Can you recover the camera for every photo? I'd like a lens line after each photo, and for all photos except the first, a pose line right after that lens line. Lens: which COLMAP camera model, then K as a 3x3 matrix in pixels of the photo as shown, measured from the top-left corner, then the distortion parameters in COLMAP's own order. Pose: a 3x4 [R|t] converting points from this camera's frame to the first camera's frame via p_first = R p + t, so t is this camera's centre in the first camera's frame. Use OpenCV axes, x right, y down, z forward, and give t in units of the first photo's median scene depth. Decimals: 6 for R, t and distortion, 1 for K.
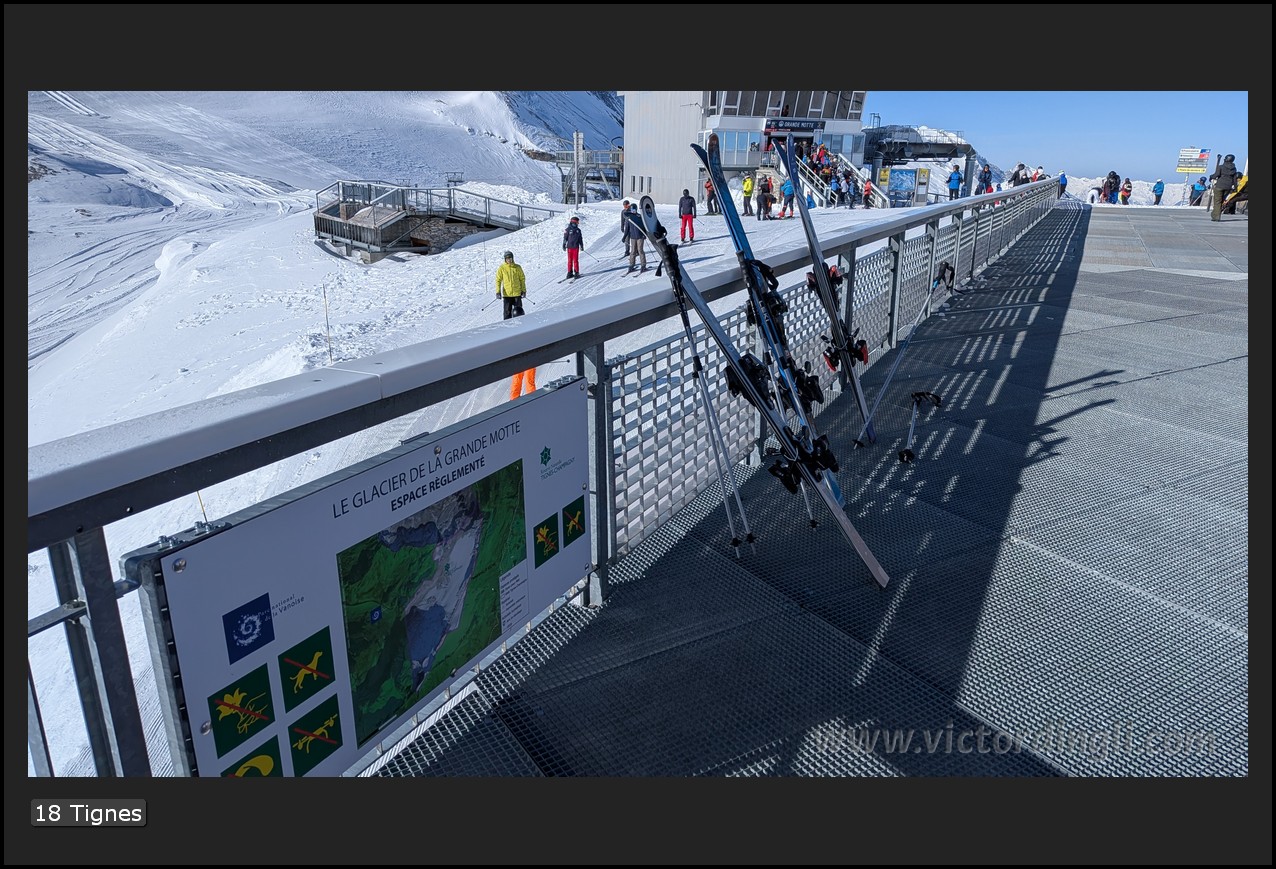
lens RADIAL K [[865.3, 0, 632.5], [0, 865.3, 407.1], [0, 0, 1]] dist [0.079093, -0.122519]
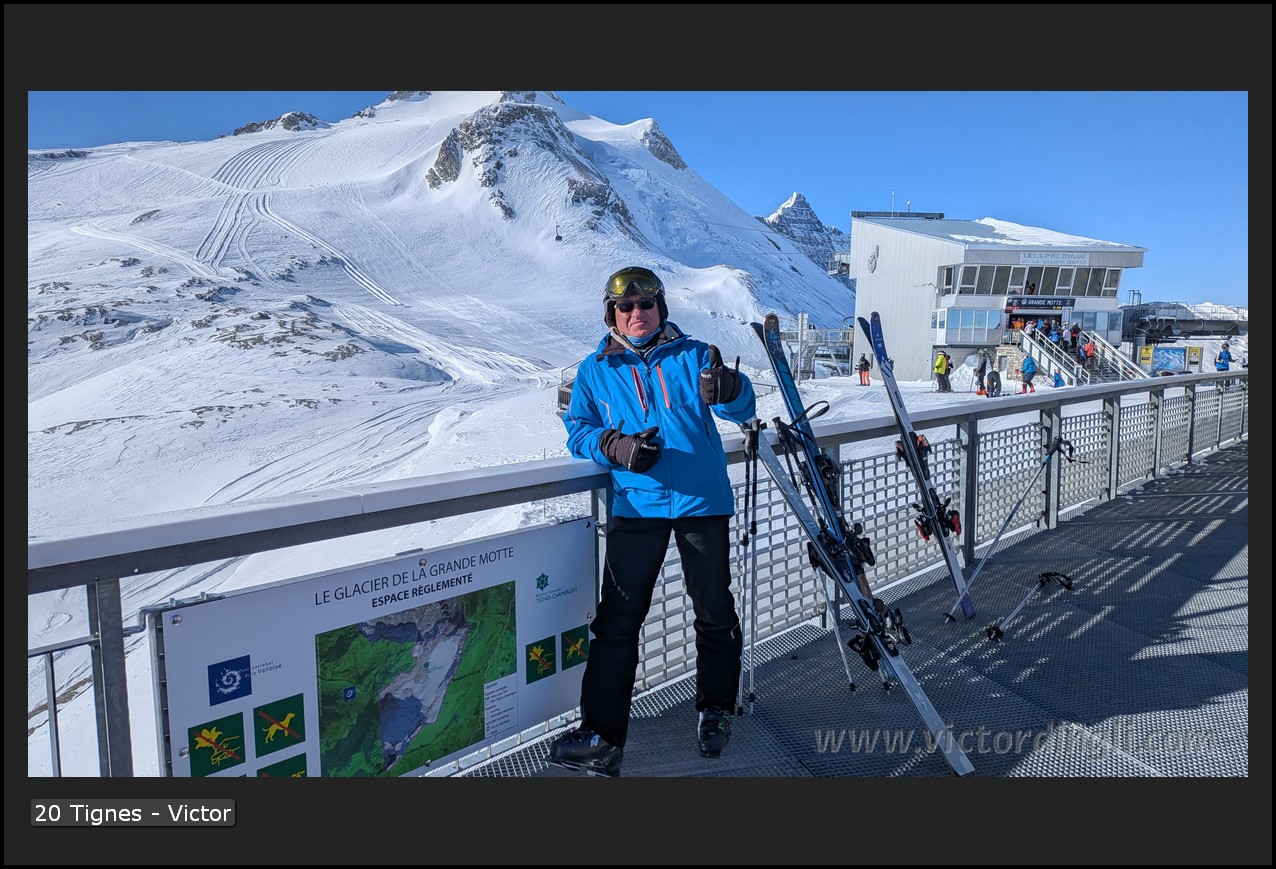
lens RADIAL K [[865.3, 0, 632.5], [0, 865.3, 407.1], [0, 0, 1]] dist [0.079093, -0.122519]
pose [[0.960377, 0.017030, -0.278183, 0.192133], [-0.071678, 0.979649, -0.187483, 0.021087], [0.269329, 0.199994, 0.942053, -0.059610]]
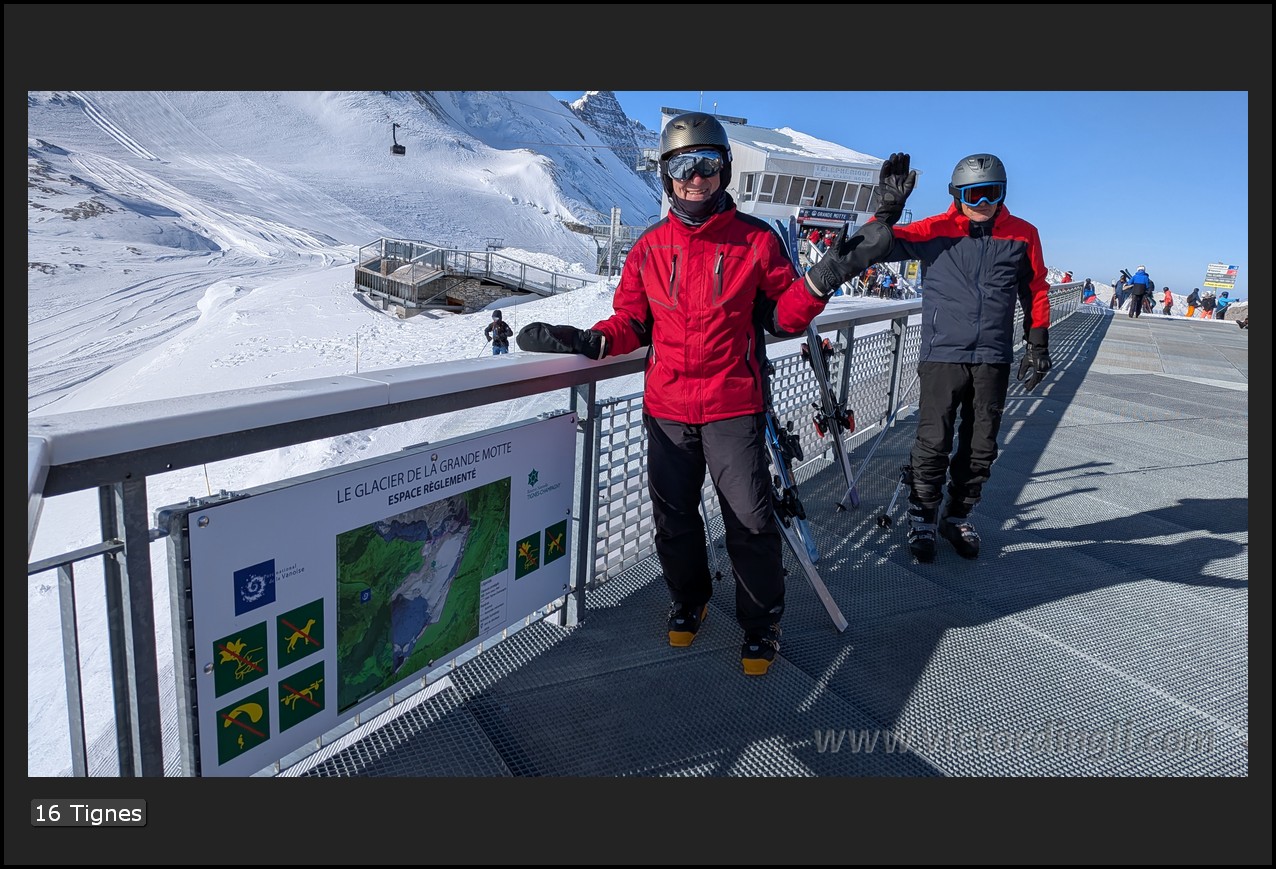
lens RADIAL K [[866.5, 0, 639.5], [0, 866.5, 406.3], [0, 0, 1]] dist [0.092541, -0.150375]
pose [[0.997145, 0.072287, -0.021822, 0.031136], [-0.073885, 0.993682, -0.084485, 0.028621], [0.015577, 0.085856, 0.996186, -0.068088]]
